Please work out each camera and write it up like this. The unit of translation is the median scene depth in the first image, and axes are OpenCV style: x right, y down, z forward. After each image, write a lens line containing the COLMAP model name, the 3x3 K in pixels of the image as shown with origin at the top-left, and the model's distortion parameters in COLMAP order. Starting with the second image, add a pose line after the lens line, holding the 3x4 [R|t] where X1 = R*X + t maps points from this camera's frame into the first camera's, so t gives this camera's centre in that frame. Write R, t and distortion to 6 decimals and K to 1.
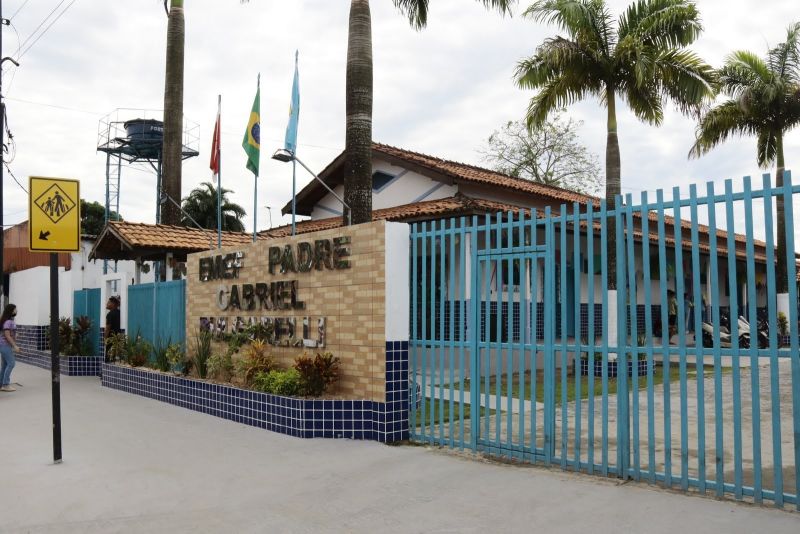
lens RADIAL K [[694.2, 0, 400.4], [0, 694.2, 268.8], [0, 0, 1]] dist [-0.015159, -0.005101]
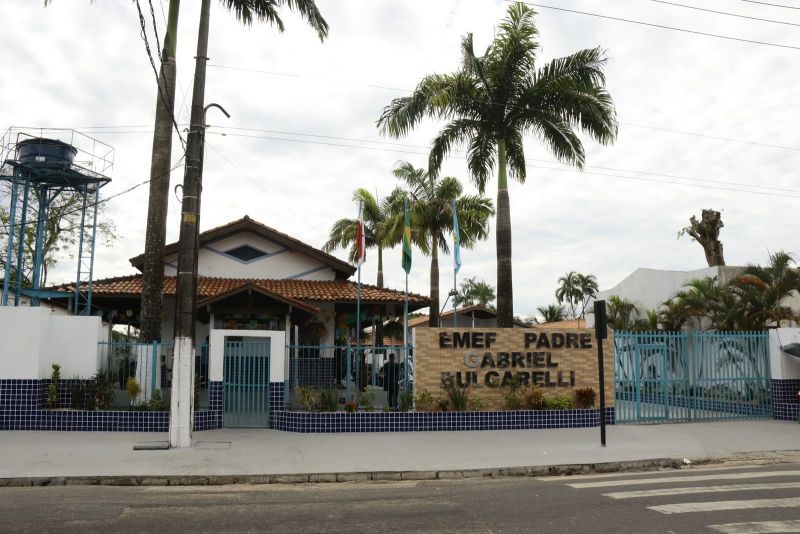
lens RADIAL K [[878.7, 0, 400.2], [0, 878.7, 265.7], [0, 0, 1]] dist [-0.112193, 0.000000]
pose [[0.430680, 0.109931, 0.895785, -2.512331], [-0.056831, 0.993887, -0.094646, 0.031366], [-0.900714, -0.010146, 0.434294, 0.310903]]
